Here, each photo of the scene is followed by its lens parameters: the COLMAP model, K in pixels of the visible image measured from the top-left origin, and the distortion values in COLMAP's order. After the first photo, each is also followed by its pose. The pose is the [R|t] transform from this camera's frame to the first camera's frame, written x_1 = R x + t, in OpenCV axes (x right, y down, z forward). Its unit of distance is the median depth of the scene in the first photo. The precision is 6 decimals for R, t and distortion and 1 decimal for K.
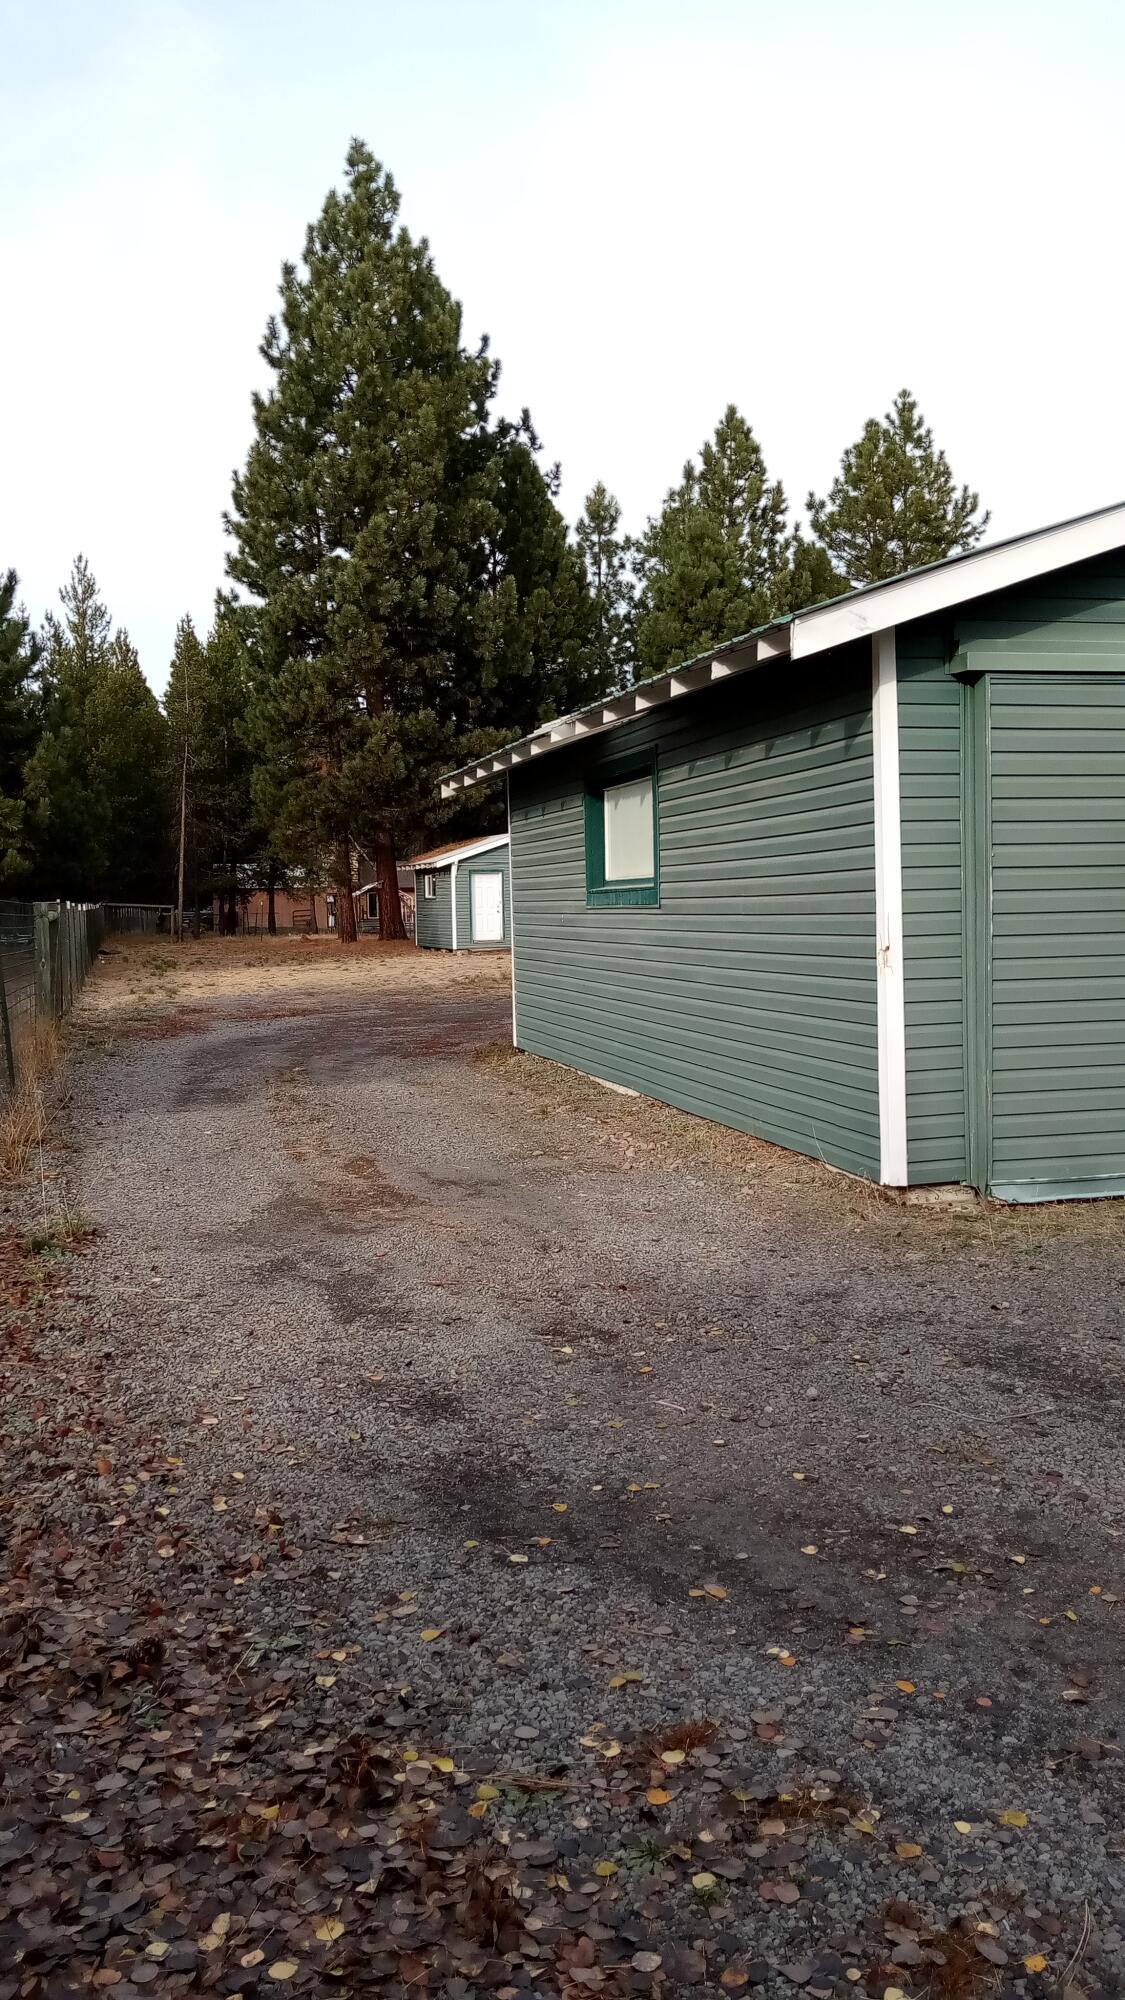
lens RADIAL K [[1563.2, 0, 524.7], [0, 1563.2, 1005.3], [0, 0, 1]] dist [0.032580, -0.062721]
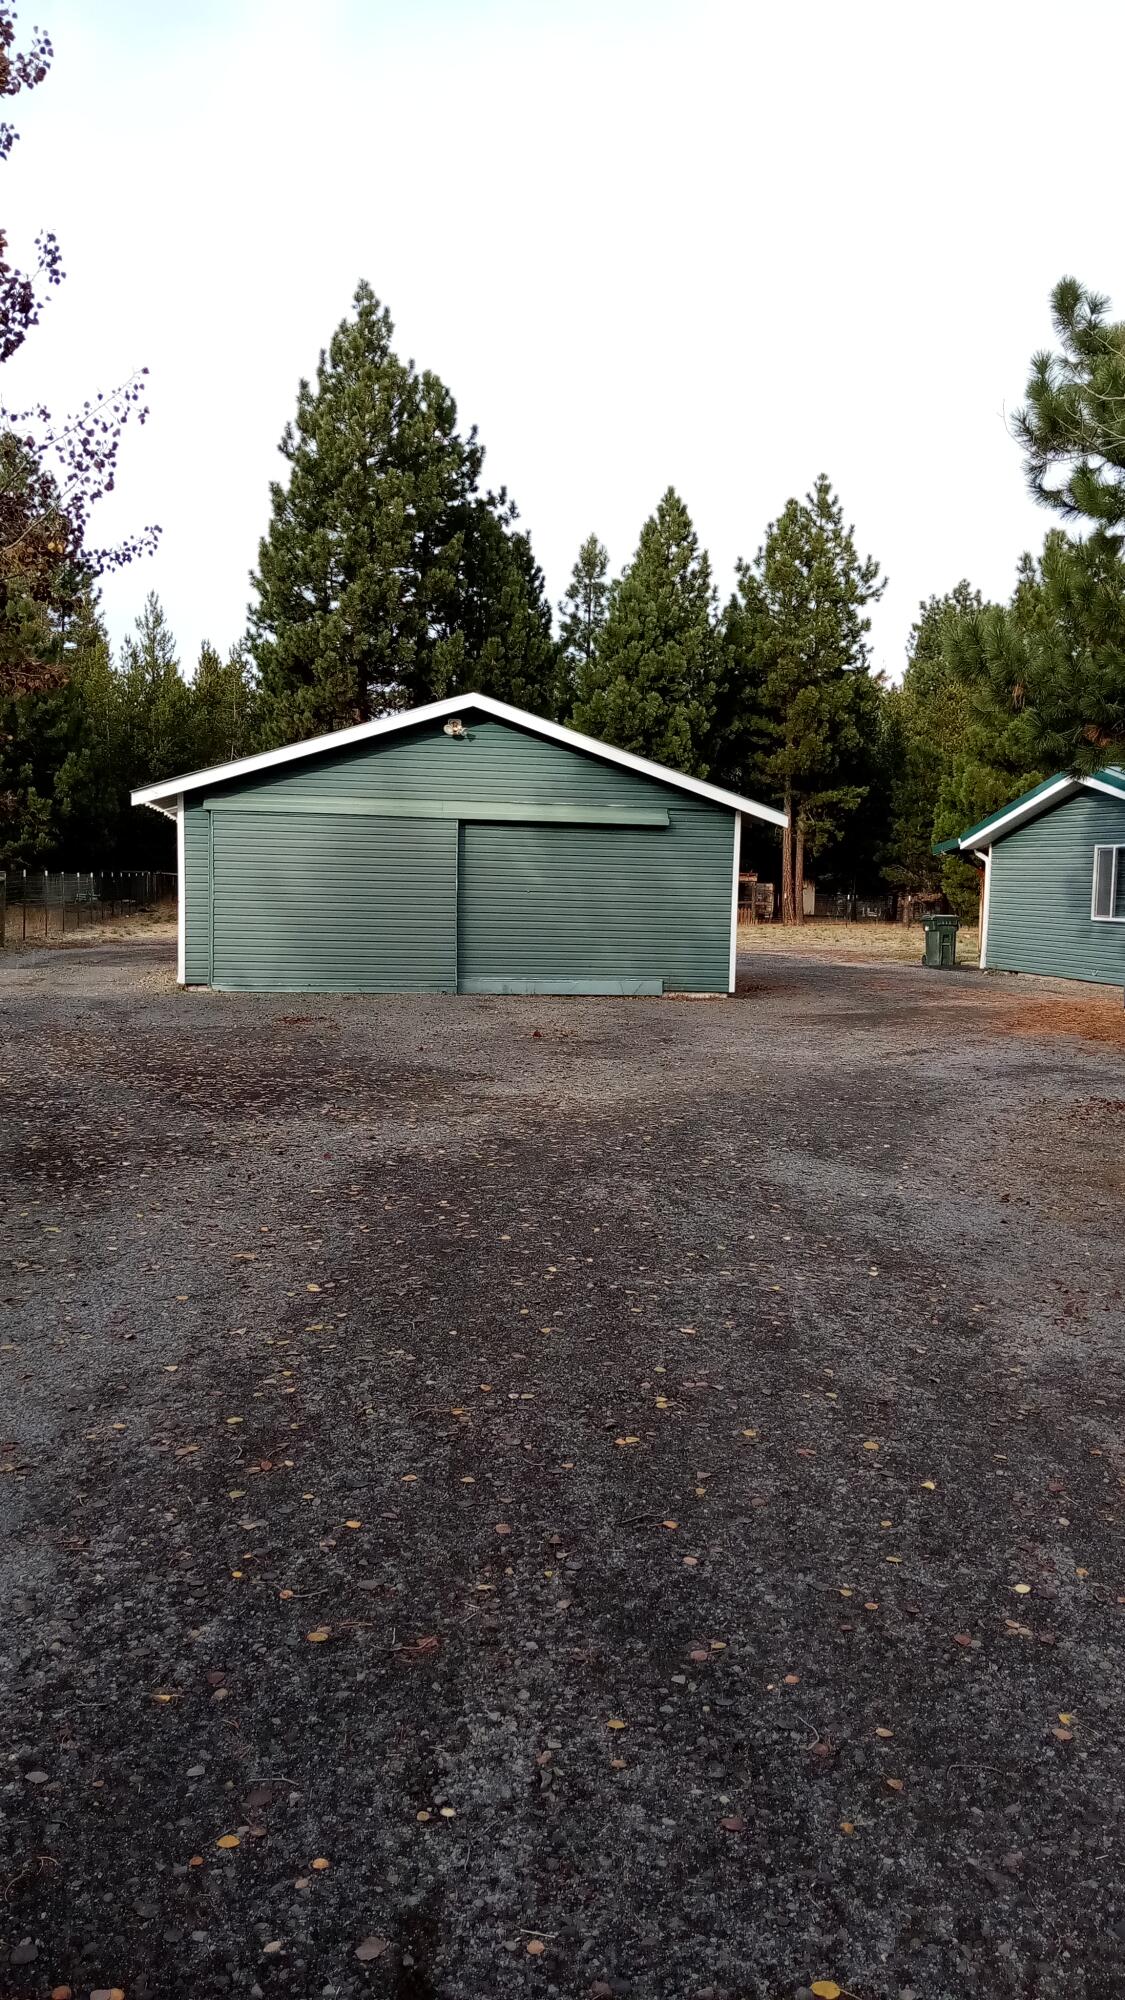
lens RADIAL K [[1539.8, 0, 508.5], [0, 1539.8, 1025.8], [0, 0, 1]] dist [0.009793, -0.000504]
pose [[0.994760, 0.051965, -0.088041, 0.133694], [-0.049614, 0.998357, 0.028677, 0.009716], [0.089387, -0.024159, 0.995704, -0.220789]]
